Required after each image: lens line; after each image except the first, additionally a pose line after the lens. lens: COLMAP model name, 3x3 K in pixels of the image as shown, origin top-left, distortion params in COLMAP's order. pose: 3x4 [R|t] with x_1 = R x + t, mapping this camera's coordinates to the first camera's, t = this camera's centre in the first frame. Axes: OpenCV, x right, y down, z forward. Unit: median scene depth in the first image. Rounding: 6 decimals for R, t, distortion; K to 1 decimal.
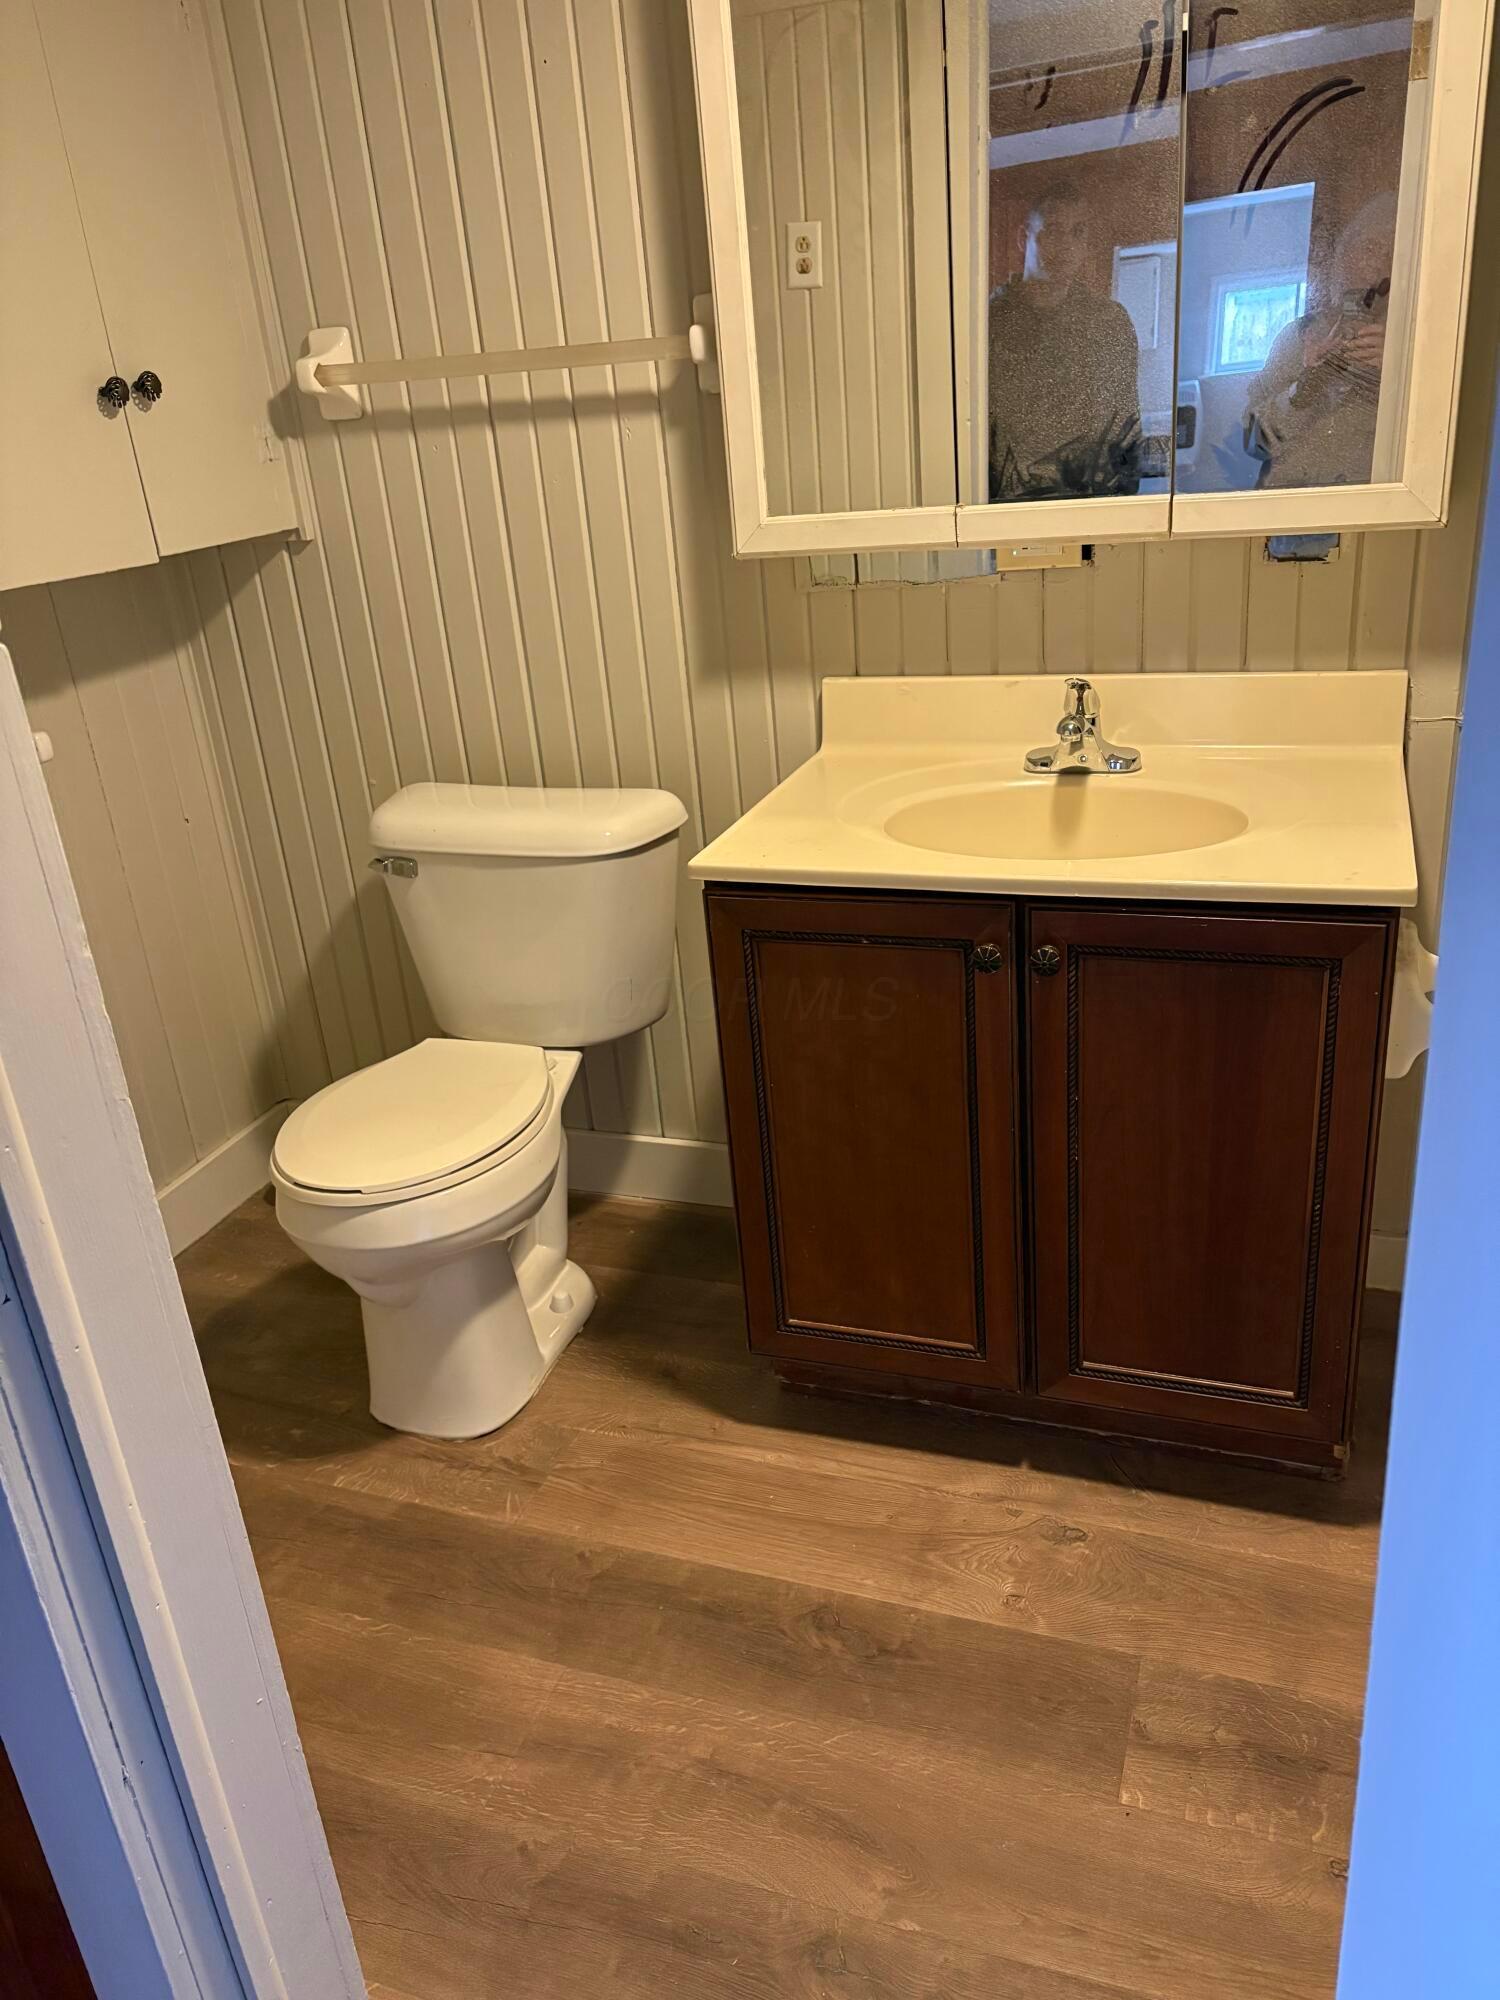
lens RADIAL K [[1518.8, 0, 750.0], [0, 1518.8, 1000.0], [0, 0, 1]] dist [0.001882, 0.053157]
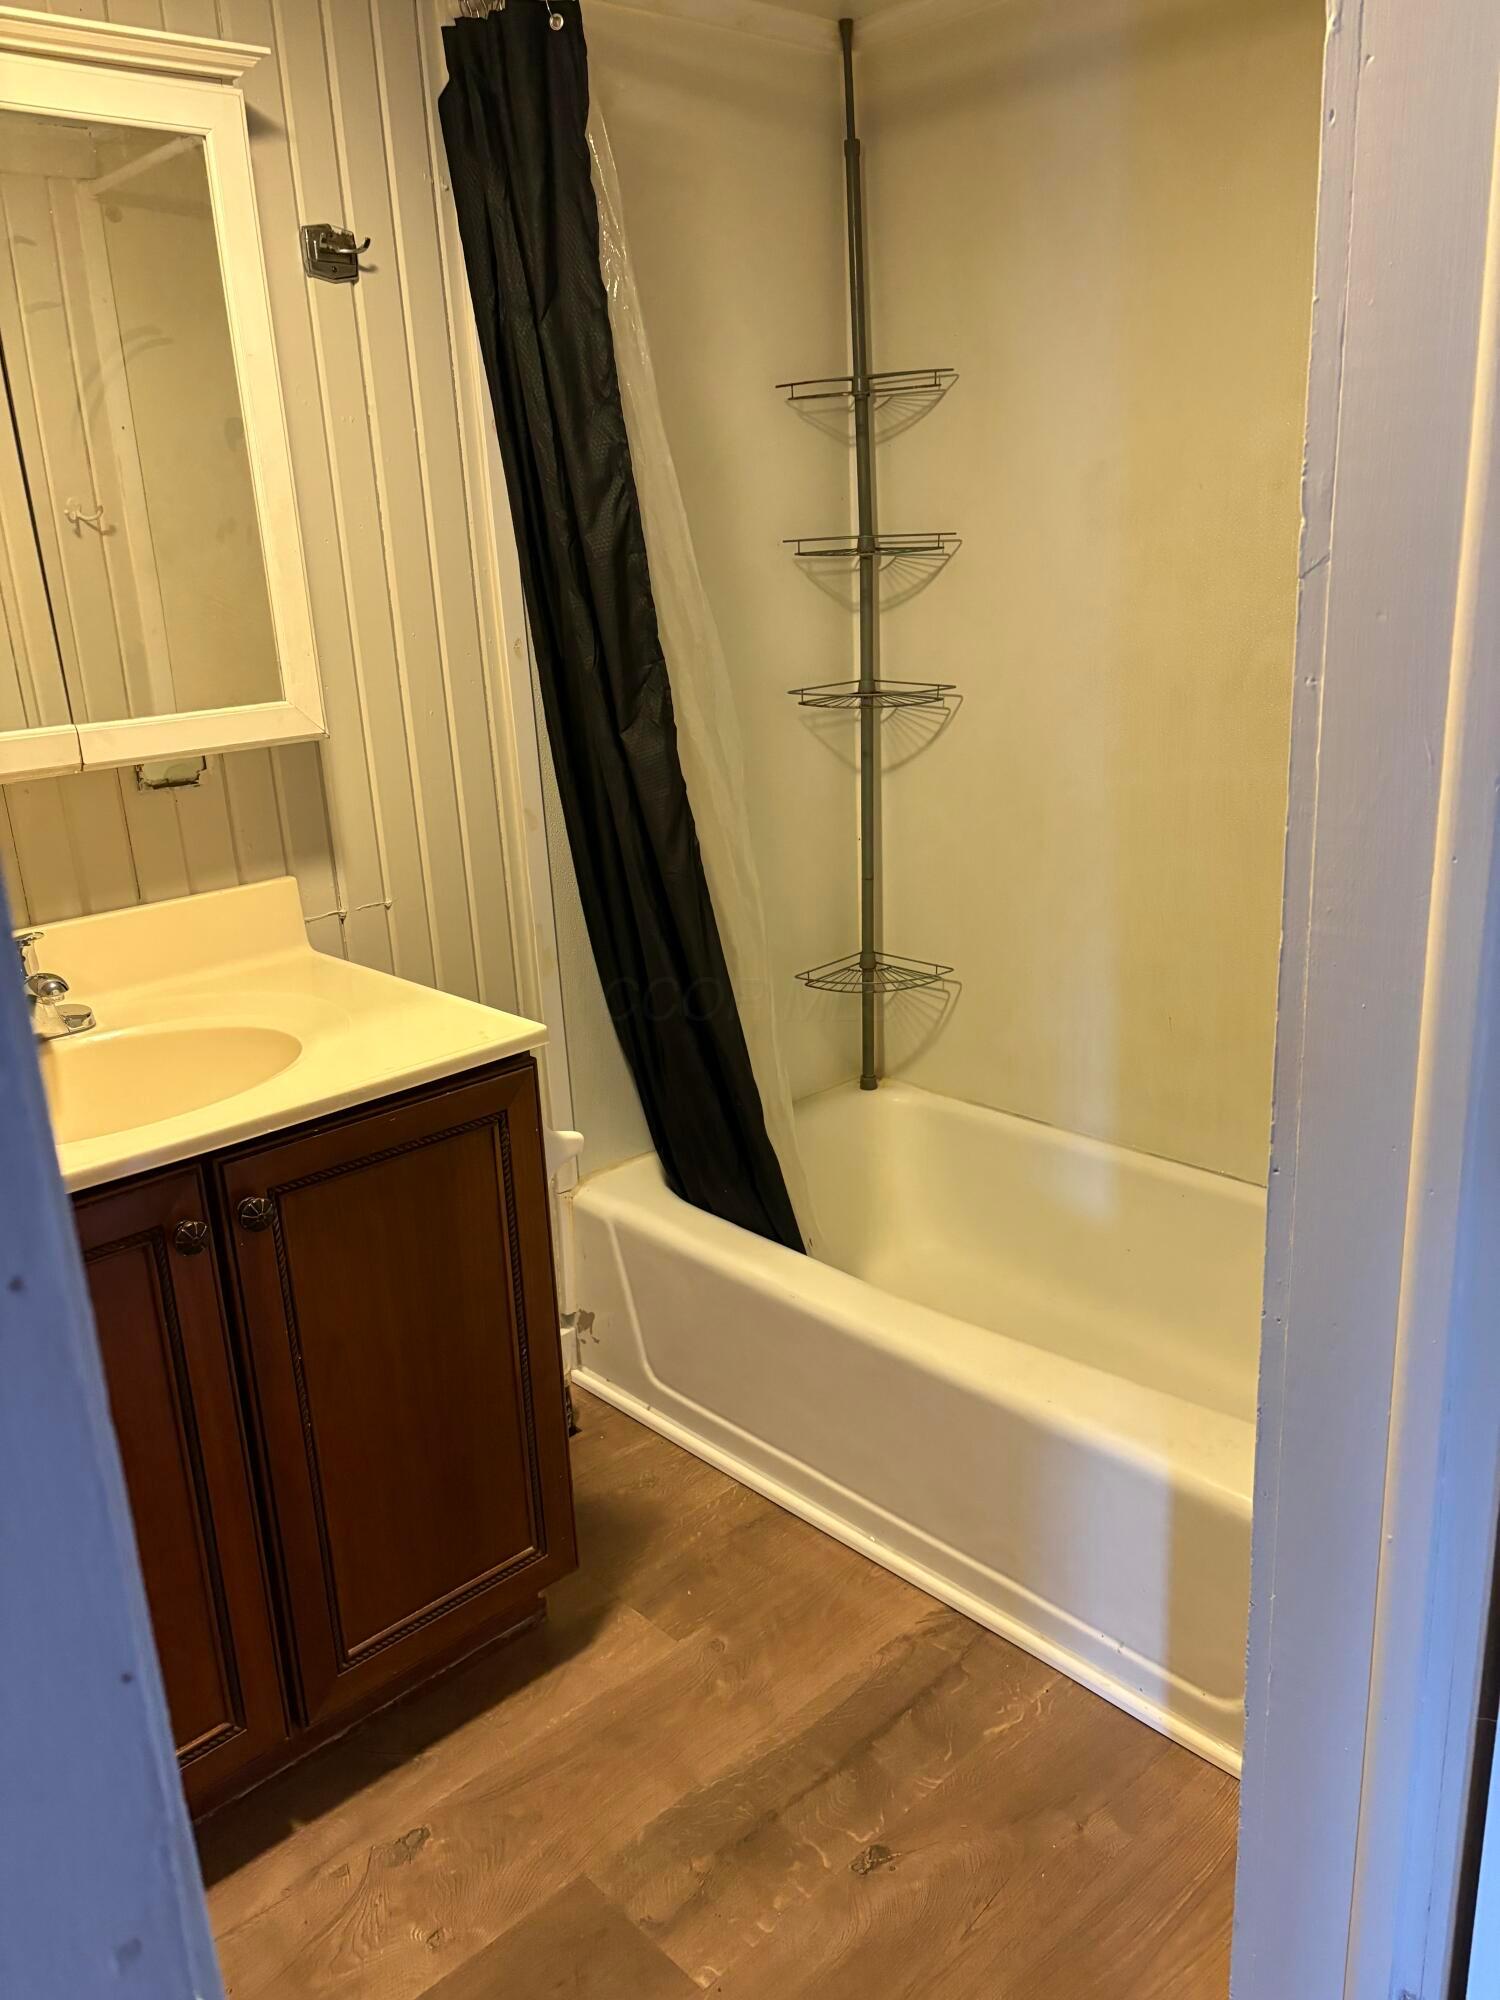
lens RADIAL K [[1506.5, 0, 750.0], [0, 1506.5, 1000.0], [0, 0, 1]] dist [0.089391, -0.098326]
pose [[0.459918, -0.209573, 0.862876, -0.368620], [0.361527, 0.931756, 0.033606, -0.061206], [-0.811032, 0.296496, 0.504298, 0.255419]]
